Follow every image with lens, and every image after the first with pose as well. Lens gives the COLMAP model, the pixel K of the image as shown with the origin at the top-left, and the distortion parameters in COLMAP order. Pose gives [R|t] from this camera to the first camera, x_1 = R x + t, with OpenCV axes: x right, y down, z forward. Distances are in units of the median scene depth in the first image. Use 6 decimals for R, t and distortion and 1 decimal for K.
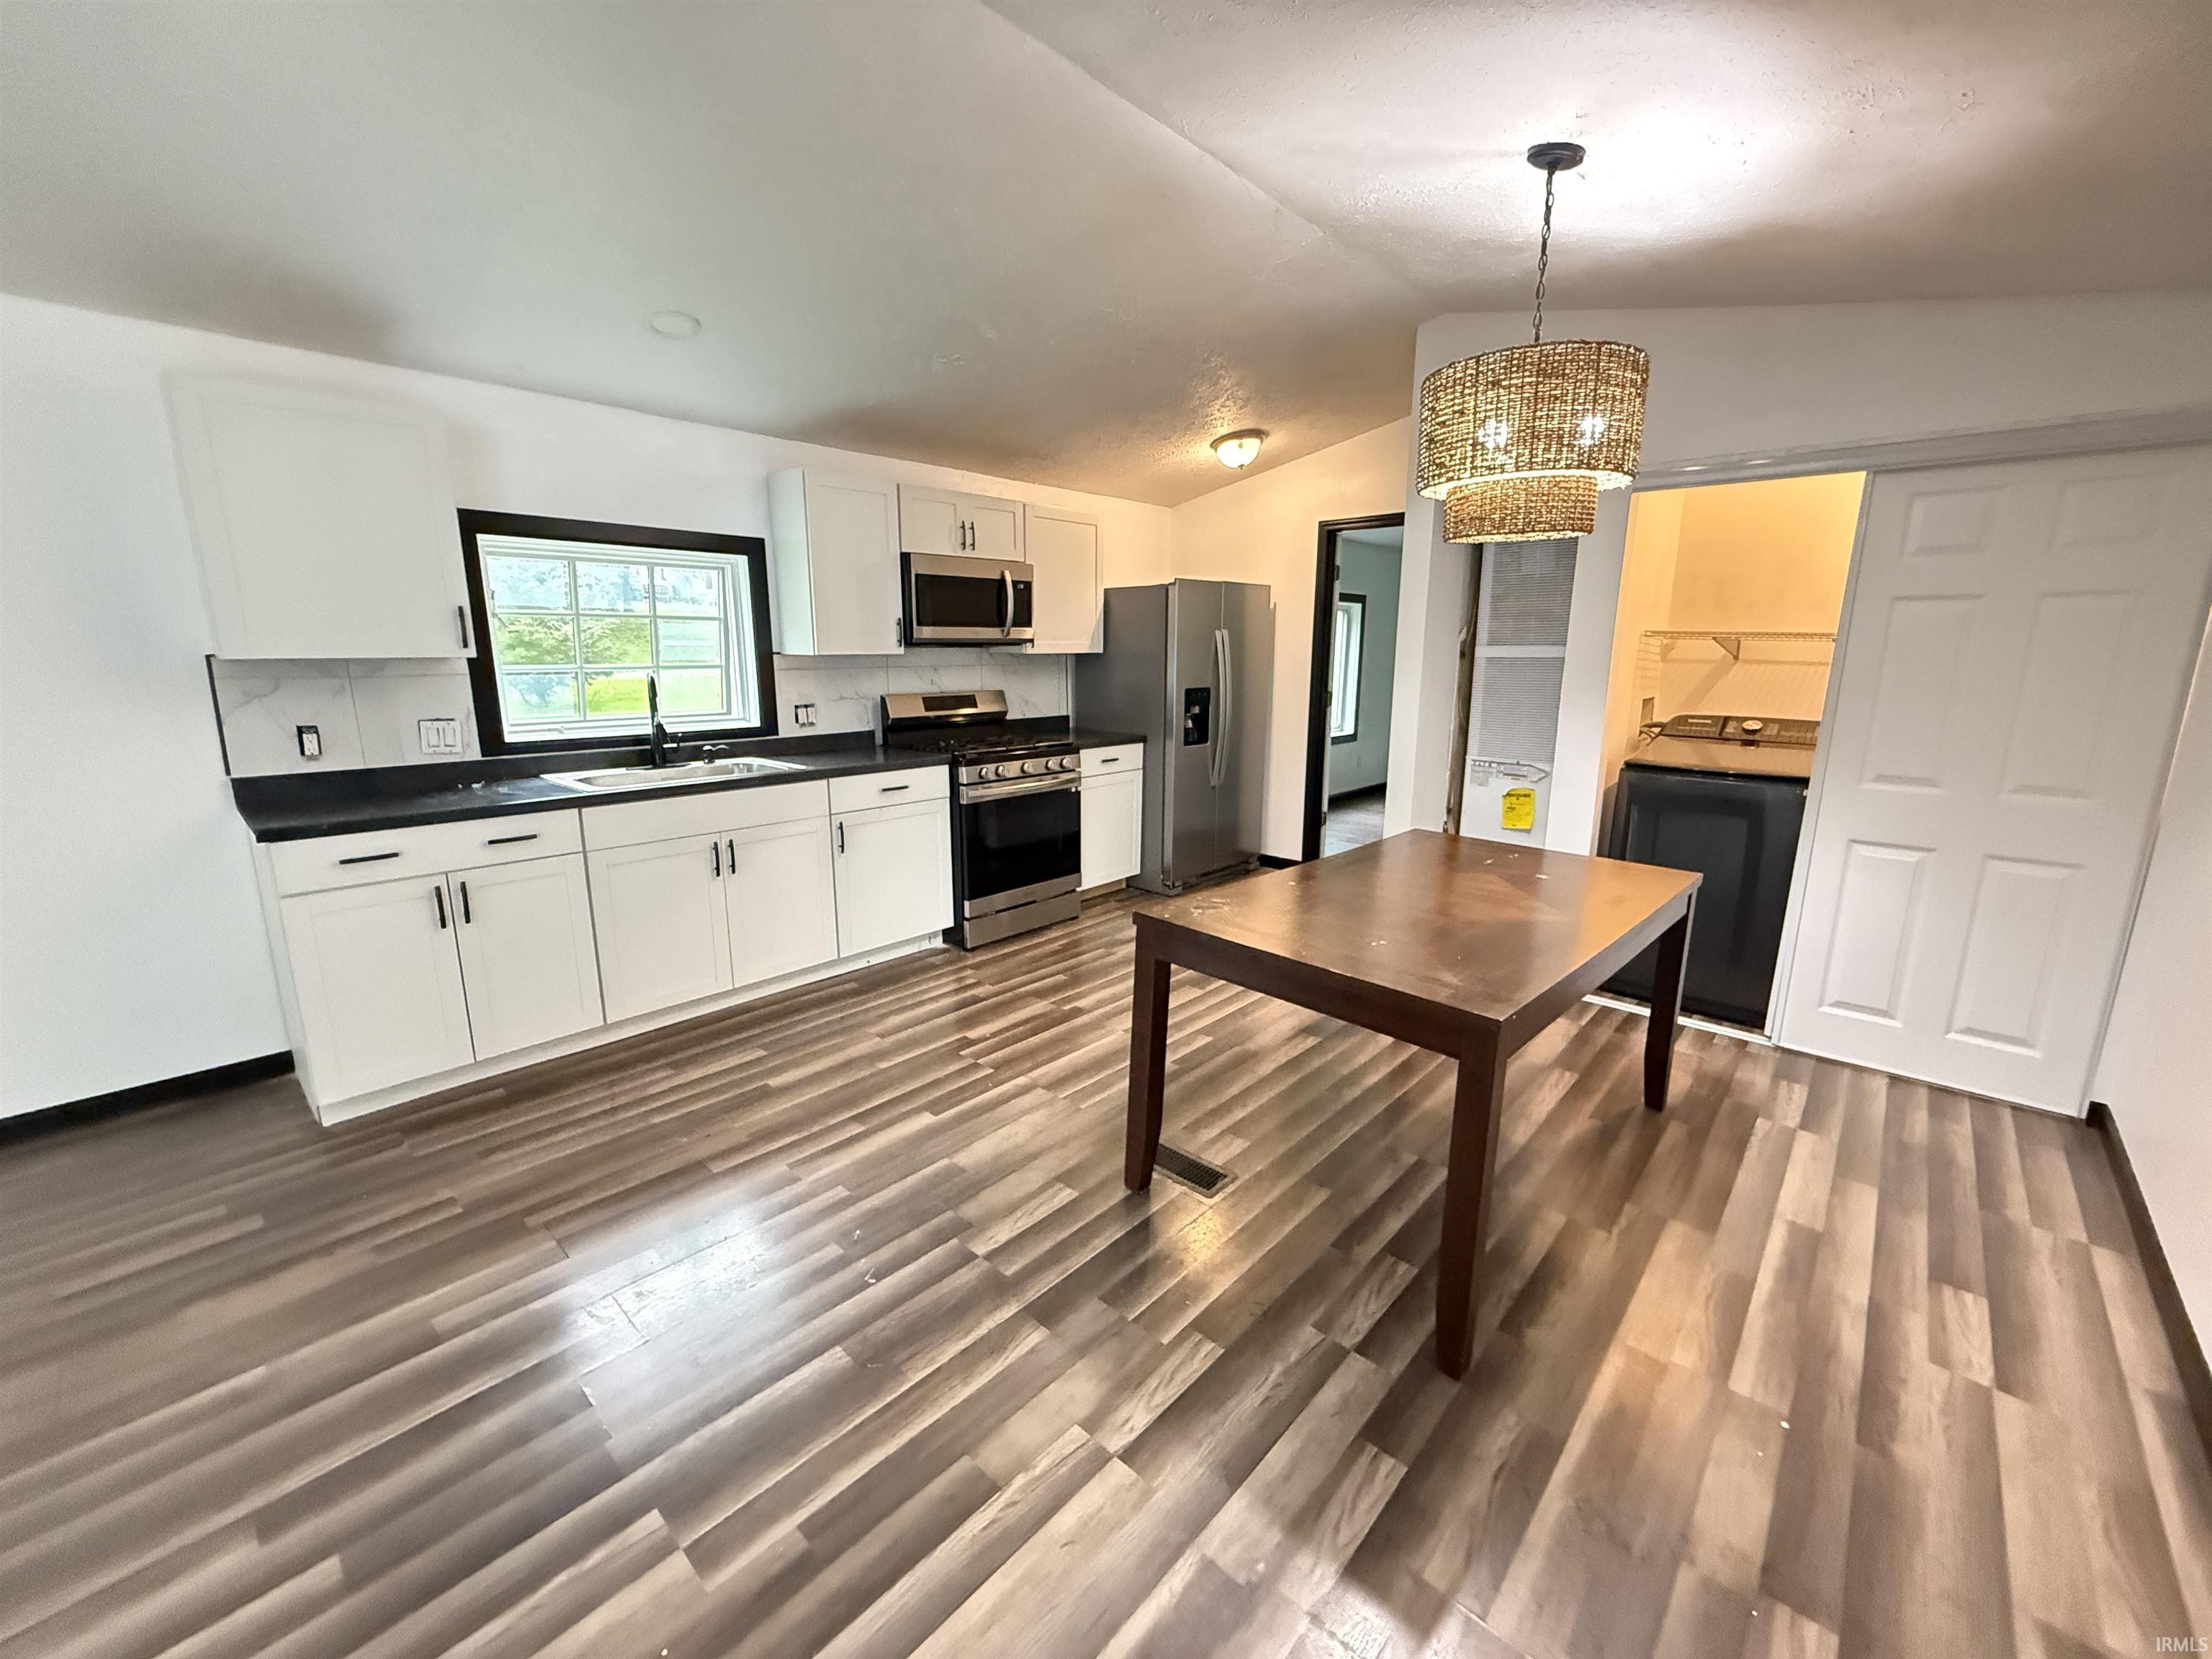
lens RADIAL K [[887.9, 0, 1090.4], [0, 887.9, 824.1], [0, 0, 1]] dist [-0.000753, 0.000589]
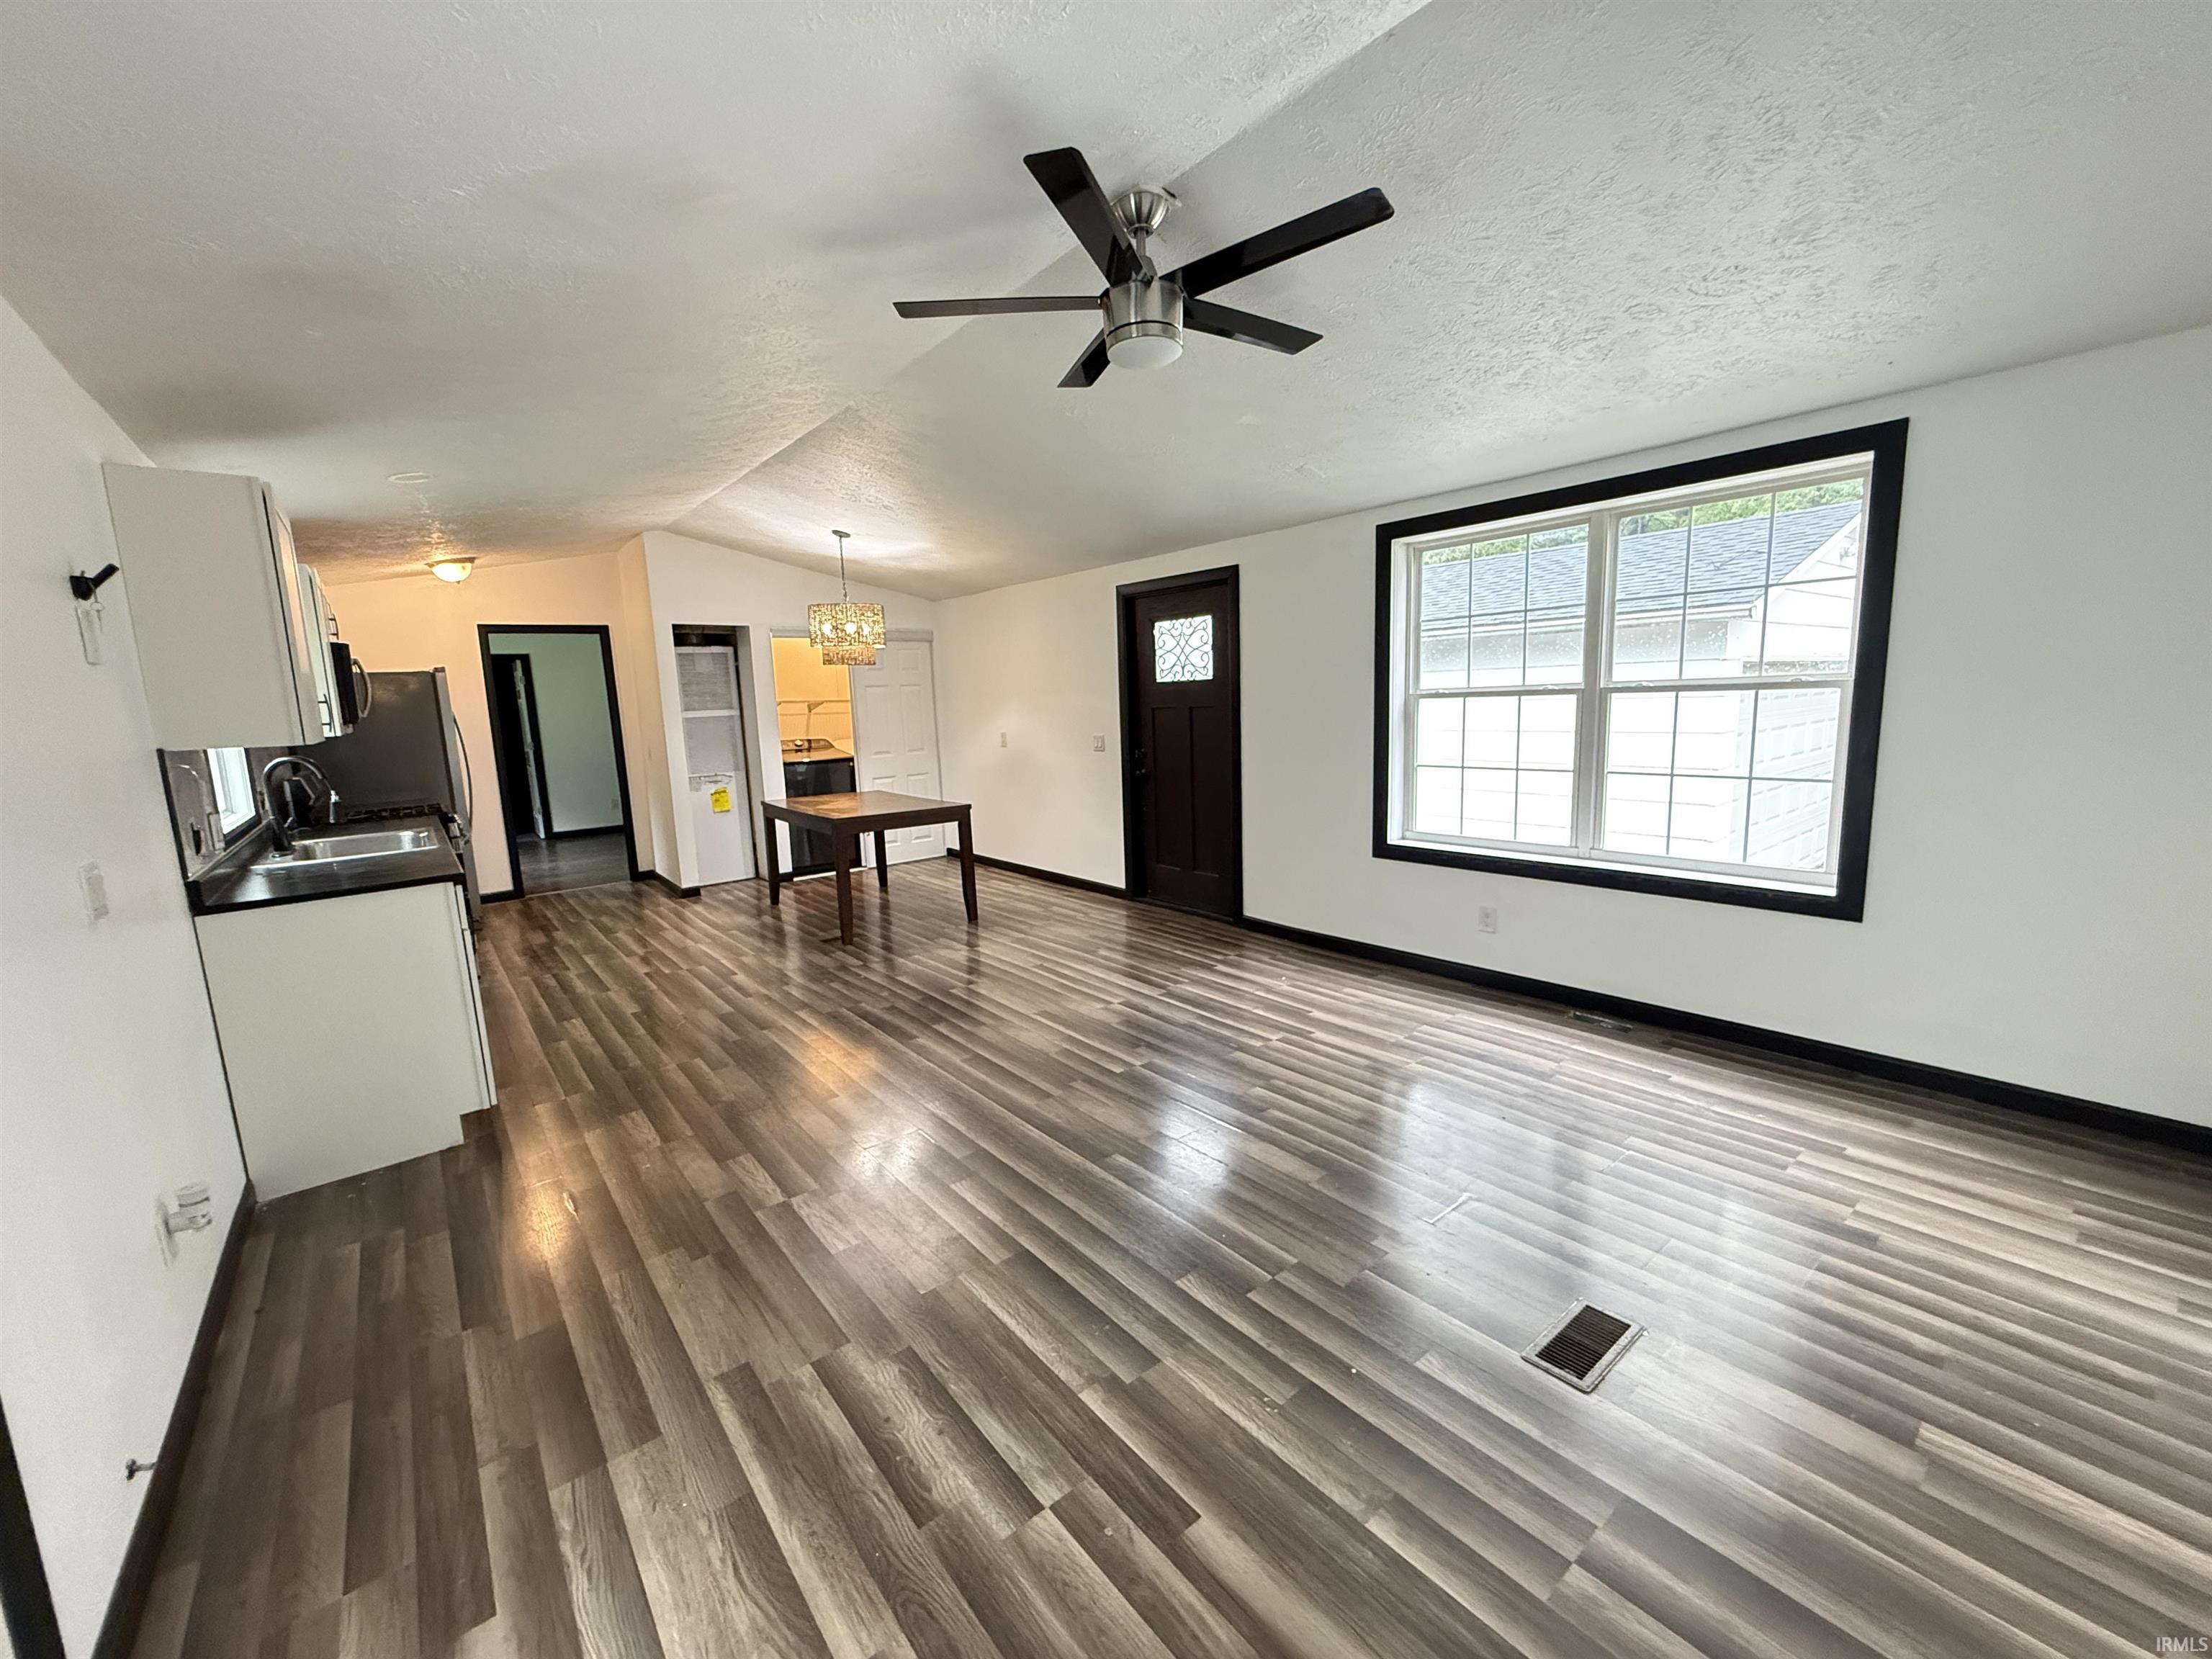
lens RADIAL K [[887.9, 0, 1105.3], [0, 887.9, 830.0], [0, 0, 1]] dist [-0.000753, 0.000589]
pose [[0.140078, -0.158976, 0.977295, -1.585103], [0.235591, 0.964031, 0.123051, 0.005825], [-0.961704, 0.213005, 0.172493, -0.064813]]
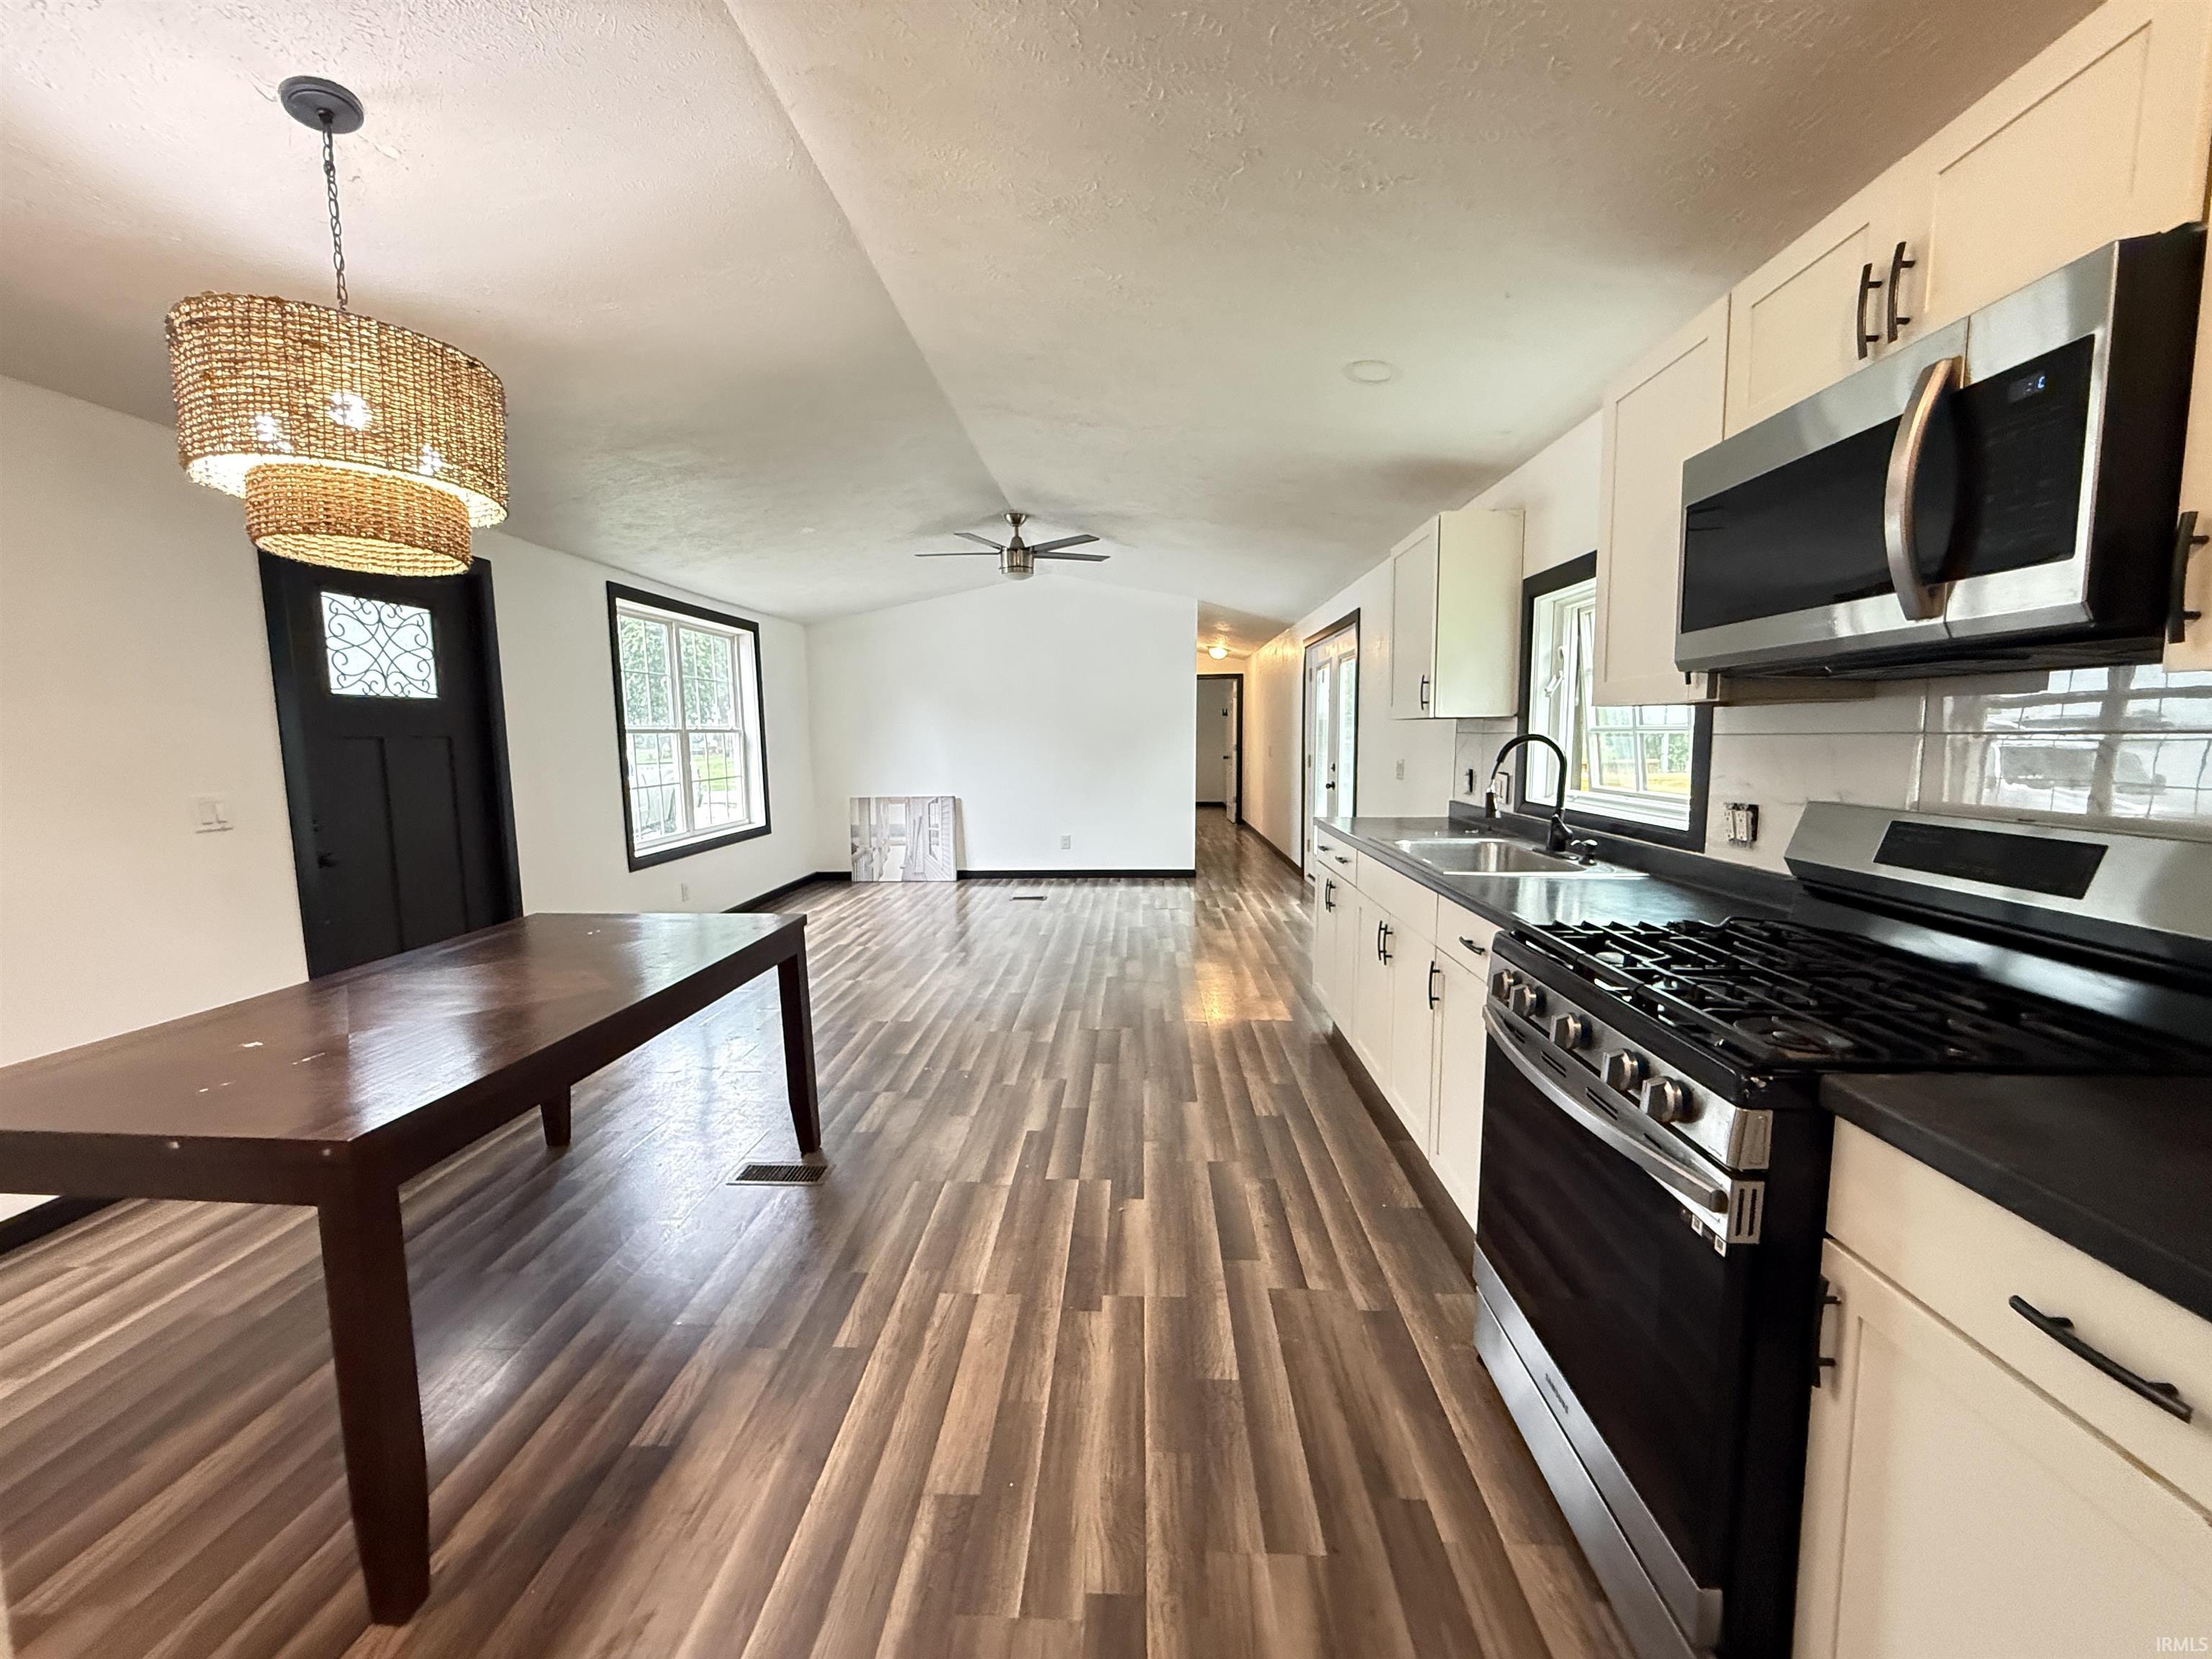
lens RADIAL K [[887.9, 0, 1093.8], [0, 887.9, 830.0], [0, 0, 1]] dist [-0.000753, 0.000589]
pose [[-0.766659, 0.071327, -0.638081, 0.388432], [-0.121705, 0.959648, 0.253503, -0.278276], [0.630414, 0.272008, -0.727041, 1.569342]]
